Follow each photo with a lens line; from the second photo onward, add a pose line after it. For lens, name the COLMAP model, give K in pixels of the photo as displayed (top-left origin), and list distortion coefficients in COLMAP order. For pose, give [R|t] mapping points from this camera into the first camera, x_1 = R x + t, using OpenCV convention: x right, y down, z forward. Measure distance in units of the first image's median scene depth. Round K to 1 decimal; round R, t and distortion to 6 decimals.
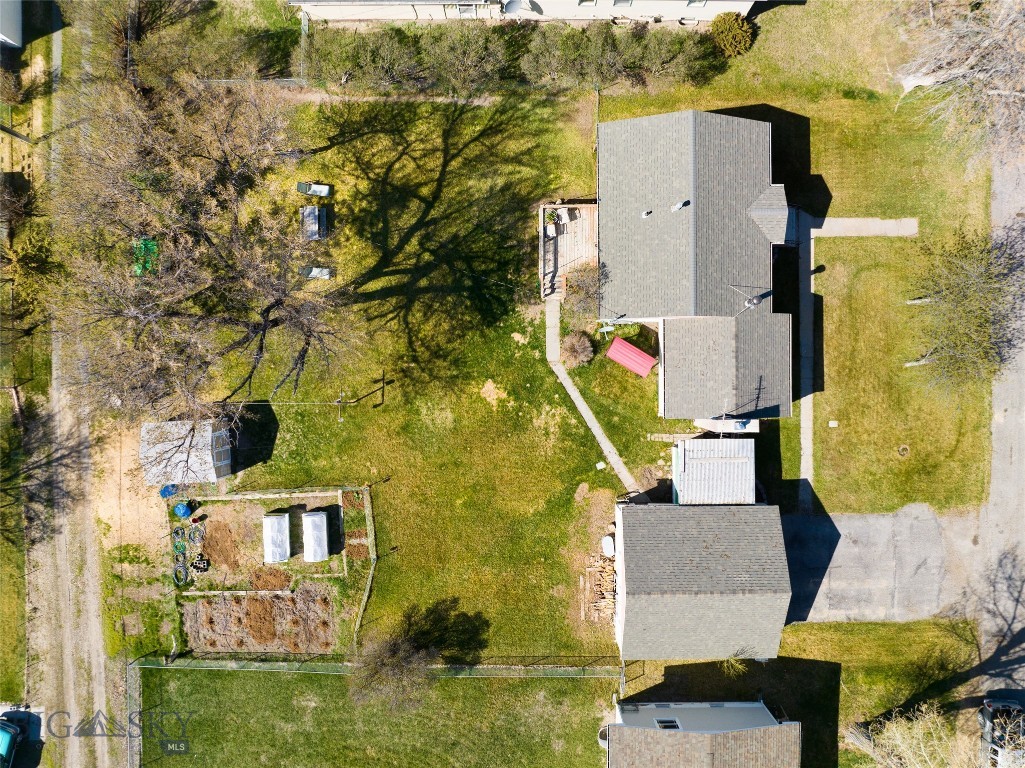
lens RADIAL K [[725.5, 0, 511.3], [0, 725.5, 380.0], [0, 0, 1]] dist [-0.055342, 0.031759]
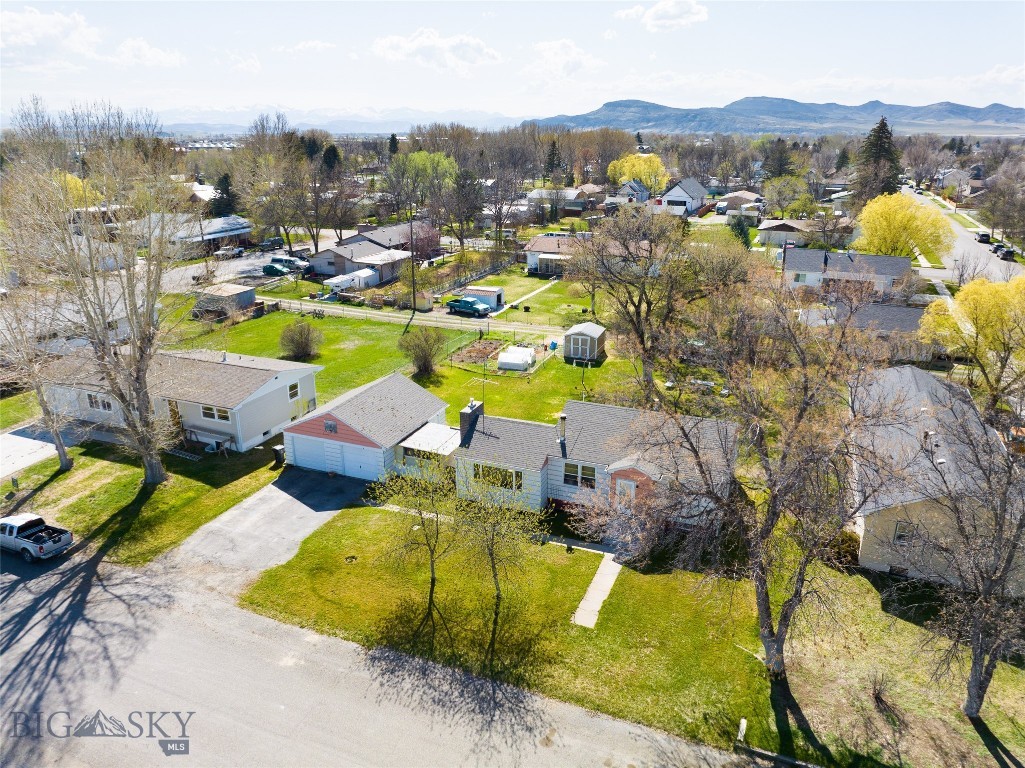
lens RADIAL K [[722.0, 0, 512.5], [0, 722.0, 384.0], [0, 0, 1]] dist [-0.040790, 0.008667]
pose [[-0.382838, 0.310480, -0.870079, 1.186808], [-0.923775, -0.137456, 0.357414, -0.385124], [-0.008628, 0.940589, 0.339437, 0.474350]]
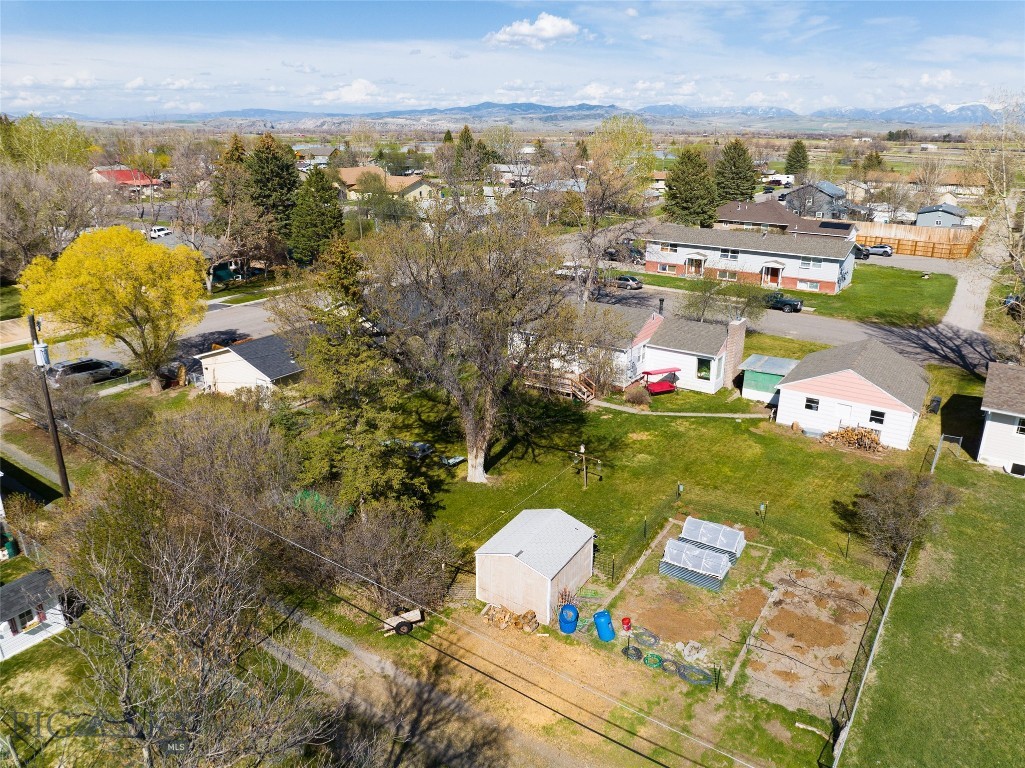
lens RADIAL K [[725.5, 0, 511.3], [0, 725.5, 380.0], [0, 0, 1]] dist [-0.055342, 0.031759]
pose [[0.566278, -0.264362, 0.780668, -0.958103], [0.824210, 0.178738, -0.537336, 0.424598], [0.002516, 0.947716, 0.319105, 0.571249]]
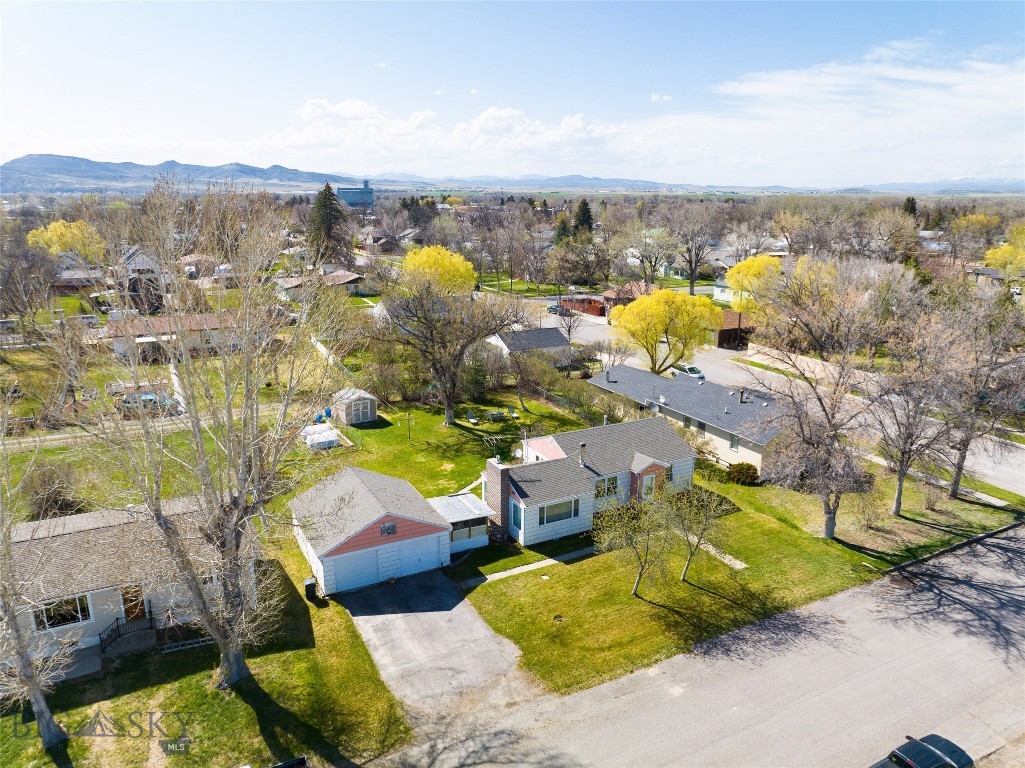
lens RADIAL K [[722.0, 0, 512.5], [0, 722.0, 384.0], [0, 0, 1]] dist [-0.040790, 0.008667]
pose [[0.462537, 0.234700, -0.854971, 1.248091], [-0.886398, 0.101846, -0.451581, 0.545760], [-0.018910, 0.966718, 0.255145, 0.456323]]
